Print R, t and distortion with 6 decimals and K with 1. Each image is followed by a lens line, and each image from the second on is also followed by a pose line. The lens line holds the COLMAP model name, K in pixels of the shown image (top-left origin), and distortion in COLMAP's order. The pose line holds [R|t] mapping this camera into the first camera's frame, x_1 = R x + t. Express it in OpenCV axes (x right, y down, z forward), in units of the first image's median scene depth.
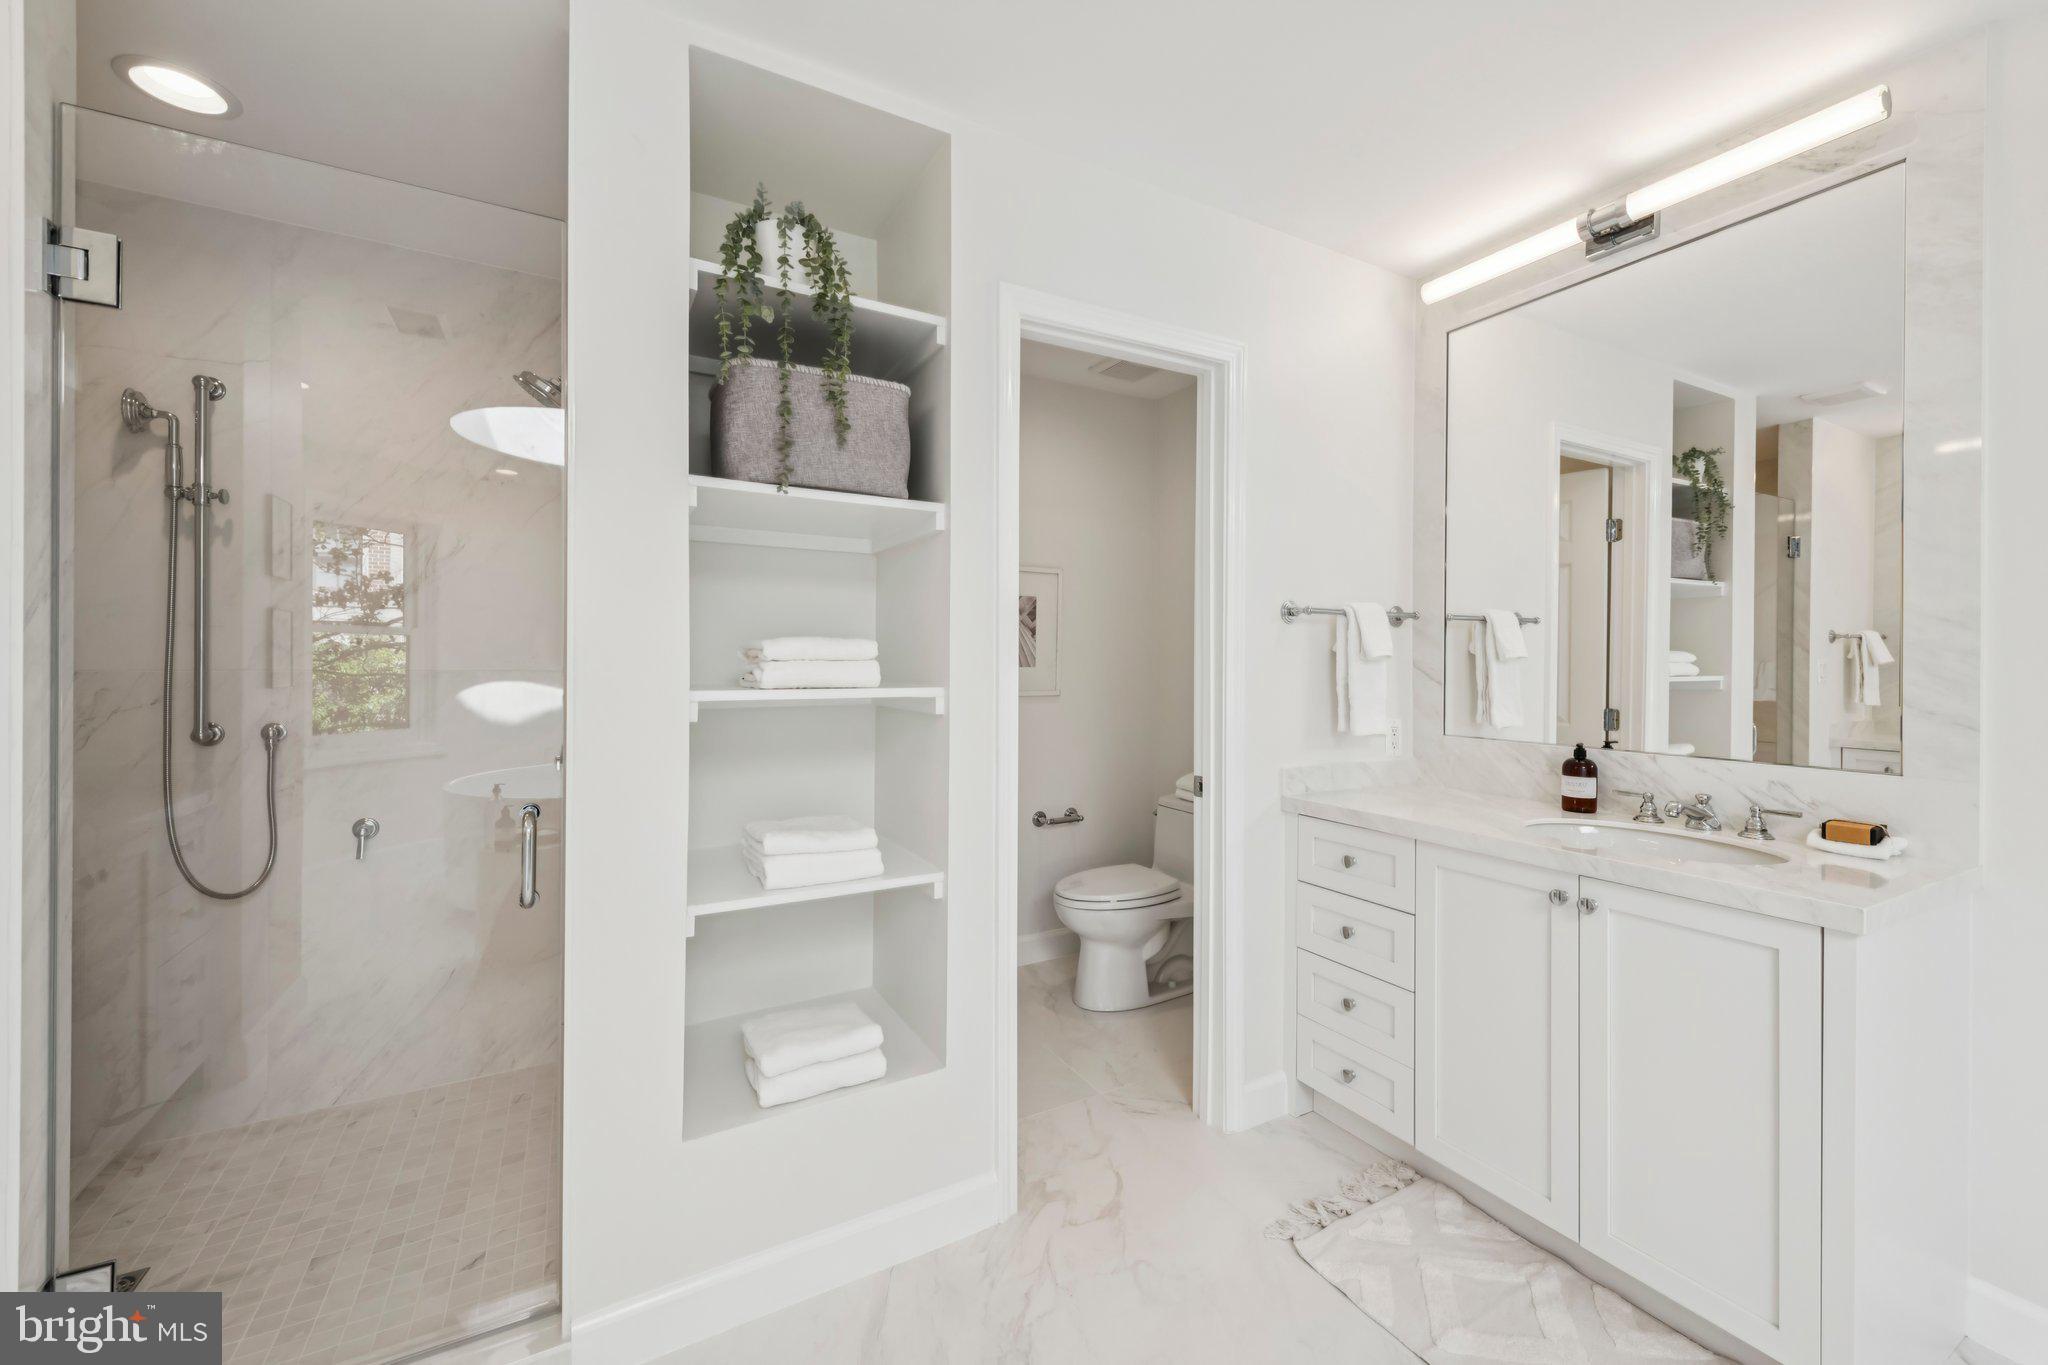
lens RADIAL K [[819.8, 0, 1035.8], [0, 819.8, 659.3], [0, 0, 1]] dist [0.000870, -0.000209]
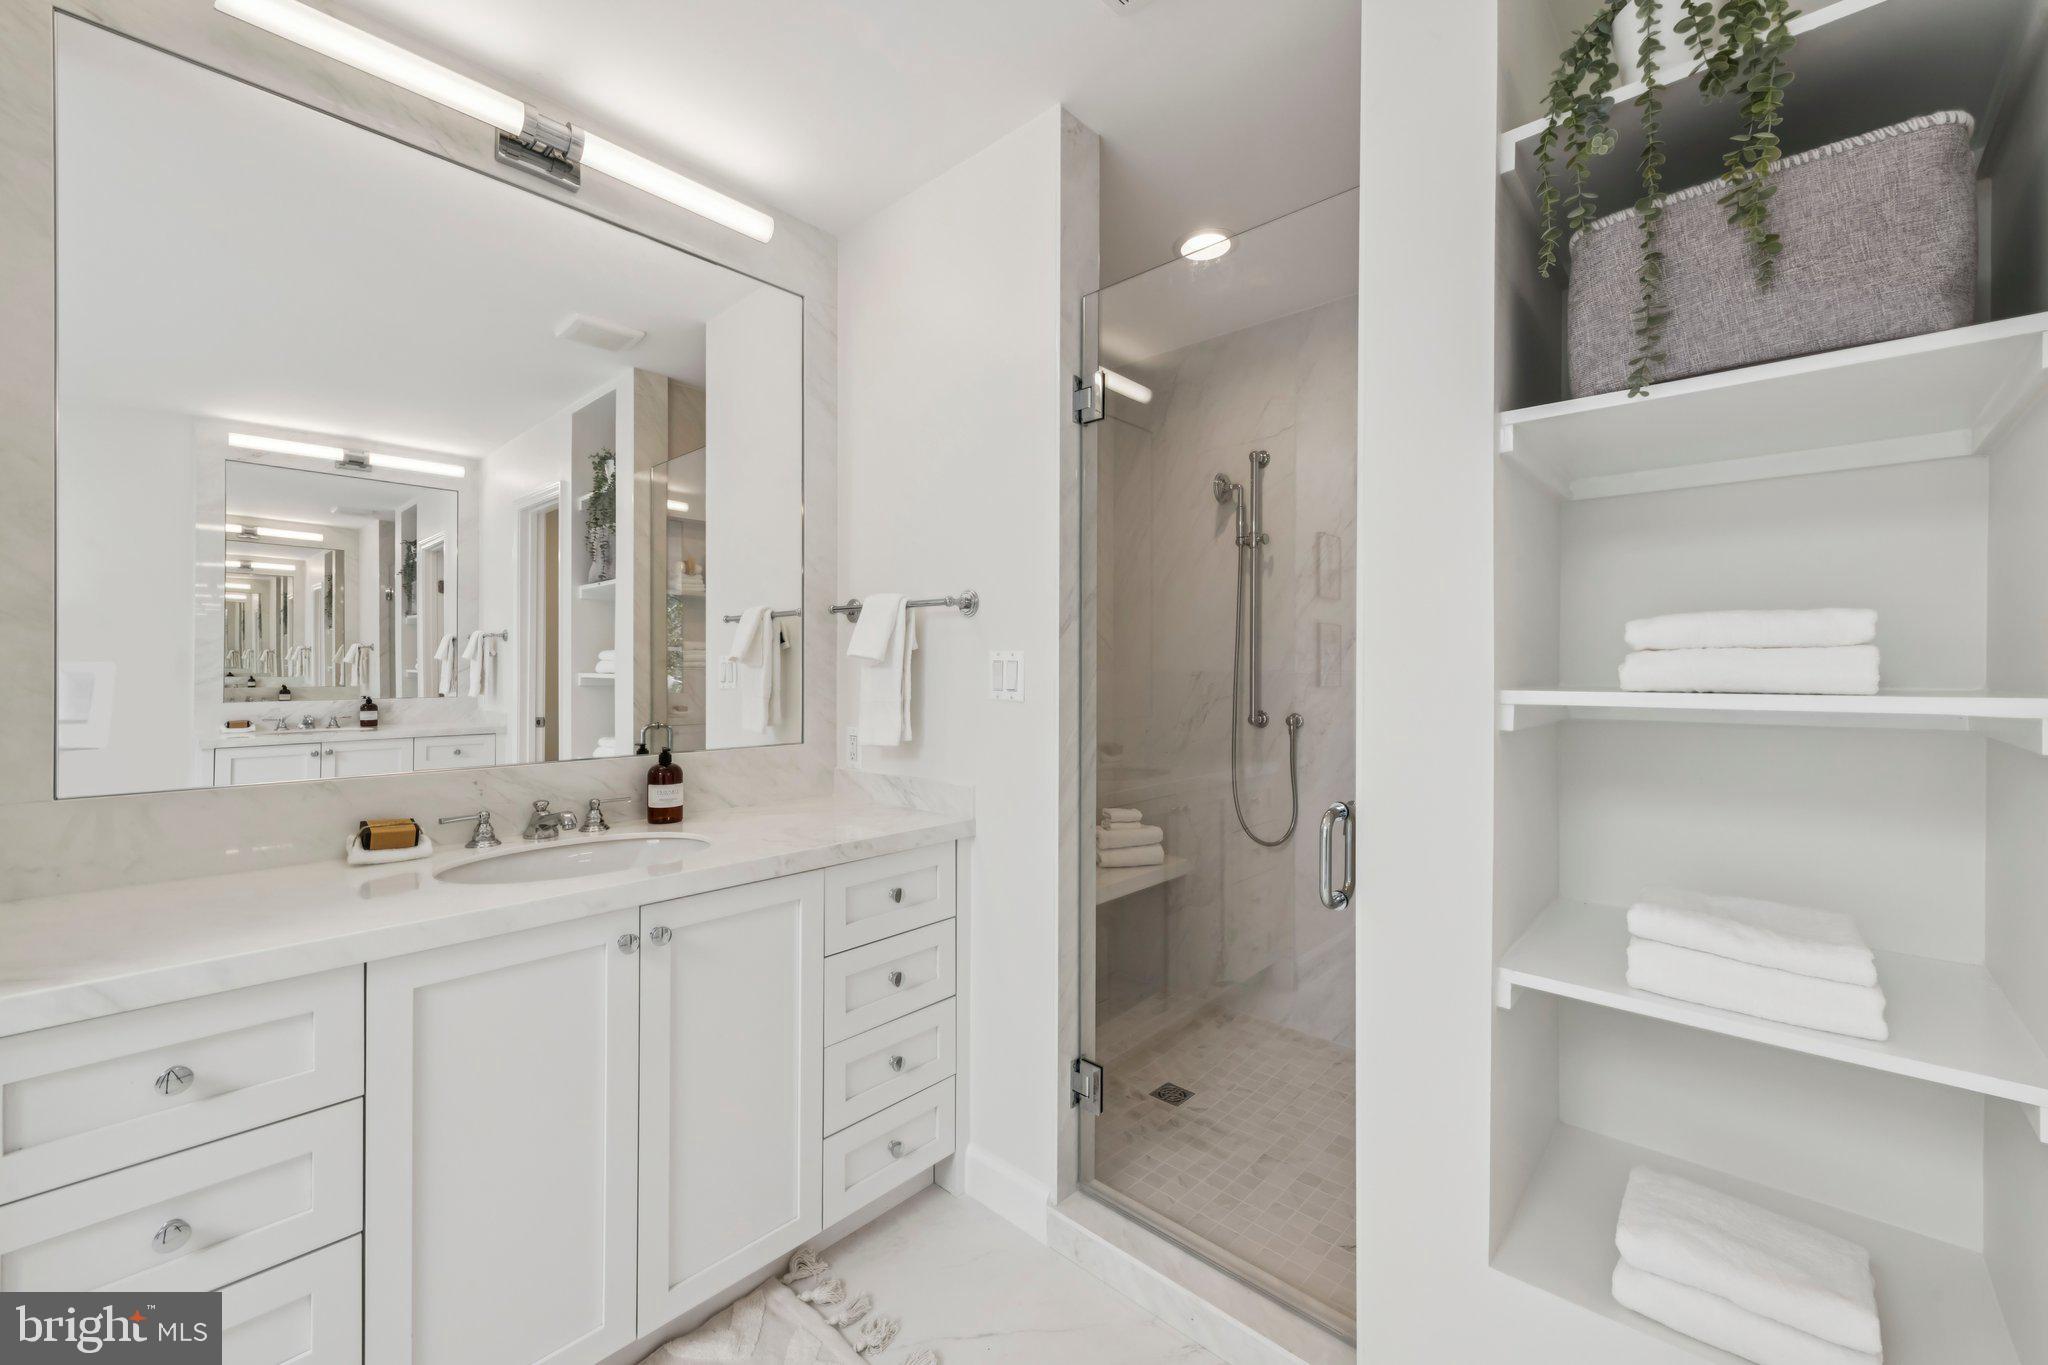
lens RADIAL K [[803.4, 0, 1025.7], [0, 803.4, 666.5], [0, 0, 1]] dist [0.000794, -0.000509]
pose [[0.307530, -0.007340, -0.951510, 0.150345], [0.002493, 0.999973, -0.006908, 0.018831], [0.951535, -0.000248, 0.307540, 0.311889]]
